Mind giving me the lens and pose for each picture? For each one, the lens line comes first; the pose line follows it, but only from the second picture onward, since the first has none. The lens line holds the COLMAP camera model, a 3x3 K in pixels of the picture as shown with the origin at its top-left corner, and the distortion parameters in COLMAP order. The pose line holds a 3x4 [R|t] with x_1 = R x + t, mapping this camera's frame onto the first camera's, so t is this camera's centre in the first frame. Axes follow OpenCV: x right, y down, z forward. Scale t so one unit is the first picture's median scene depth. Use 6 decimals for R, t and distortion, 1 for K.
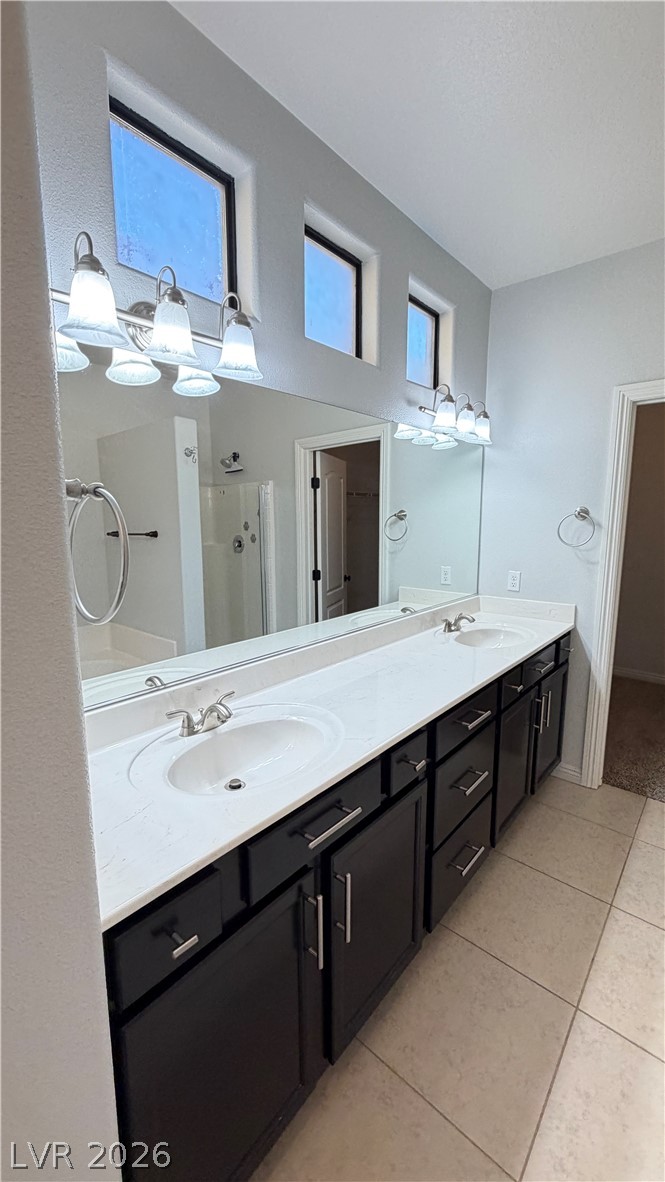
lens RADIAL K [[471.2, 0, 333.3], [0, 471.2, 589.2], [0, 0, 1]] dist [0.001833, 0.000501]
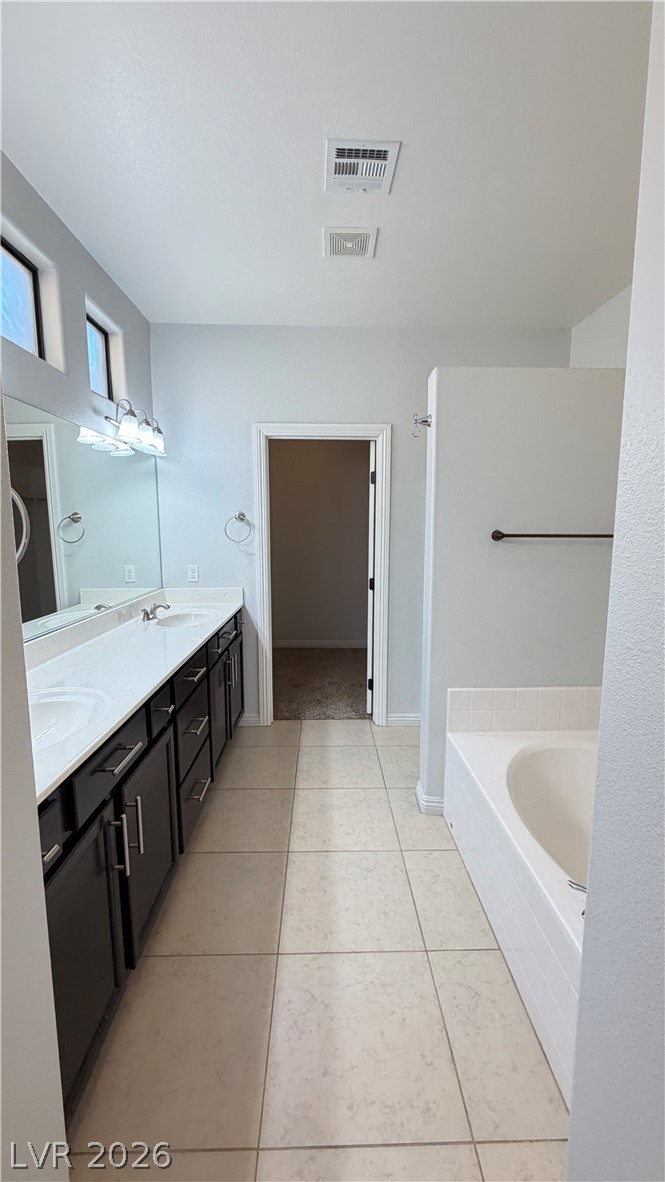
lens RADIAL K [[471.2, 0, 332.7], [0, 471.2, 590.6], [0, 0, 1]] dist [0.001833, 0.000501]
pose [[0.744481, -0.089695, 0.661592, -0.164088], [0.101820, 0.994596, 0.020266, 0.042974], [-0.659834, 0.052275, 0.749590, -0.134160]]
